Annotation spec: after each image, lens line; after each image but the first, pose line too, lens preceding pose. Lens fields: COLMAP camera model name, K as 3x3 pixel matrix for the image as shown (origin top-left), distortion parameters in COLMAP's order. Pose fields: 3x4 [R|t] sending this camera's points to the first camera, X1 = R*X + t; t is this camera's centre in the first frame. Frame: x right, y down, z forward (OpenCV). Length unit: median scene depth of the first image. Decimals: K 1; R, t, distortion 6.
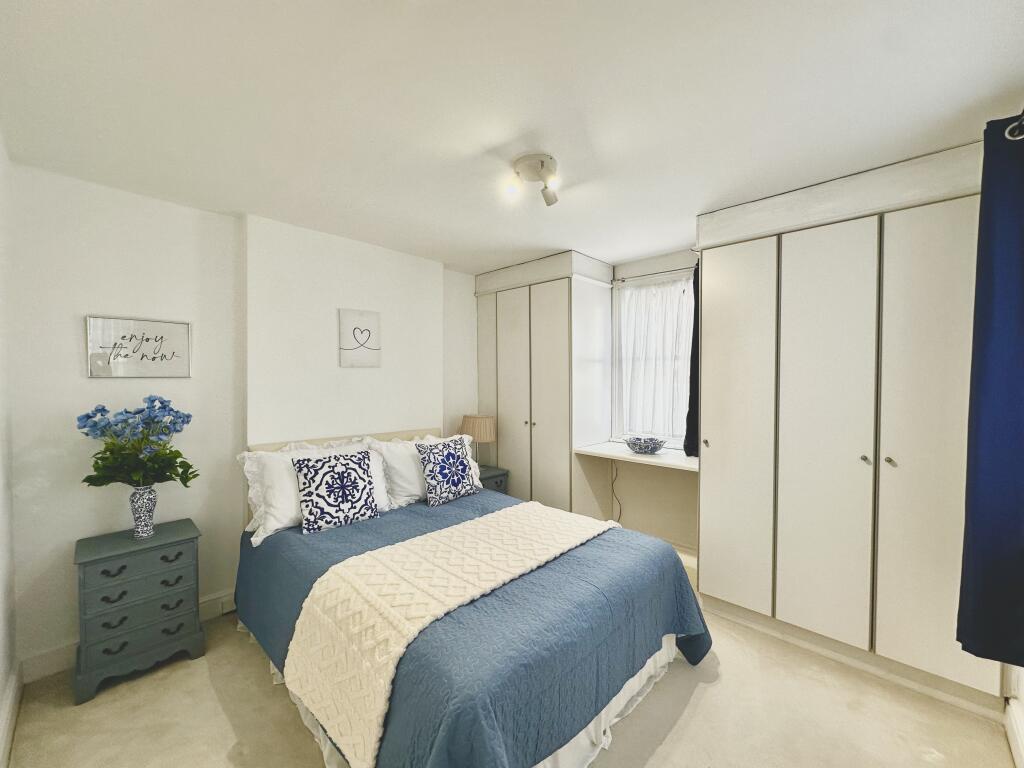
lens RADIAL K [[408.7, 0, 512.0], [0, 408.7, 384.0], [0, 0, 1]] dist [0.000434, 0.000668]
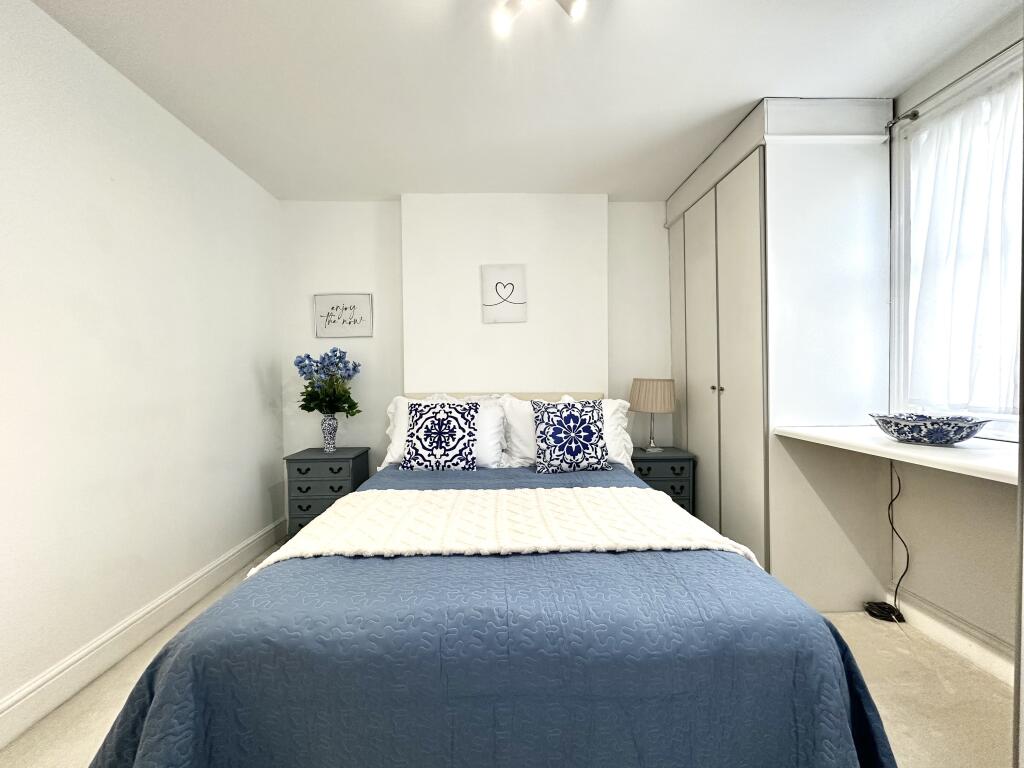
lens RADIAL K [[408.7, 0, 512.0], [0, 408.7, 384.0], [0, 0, 1]] dist [0.000434, 0.000668]
pose [[0.711853, 0.003116, -0.702321, 0.401193], [0.002743, 0.999970, 0.007217, 0.119342], [0.702323, -0.007064, 0.711823, 0.394380]]
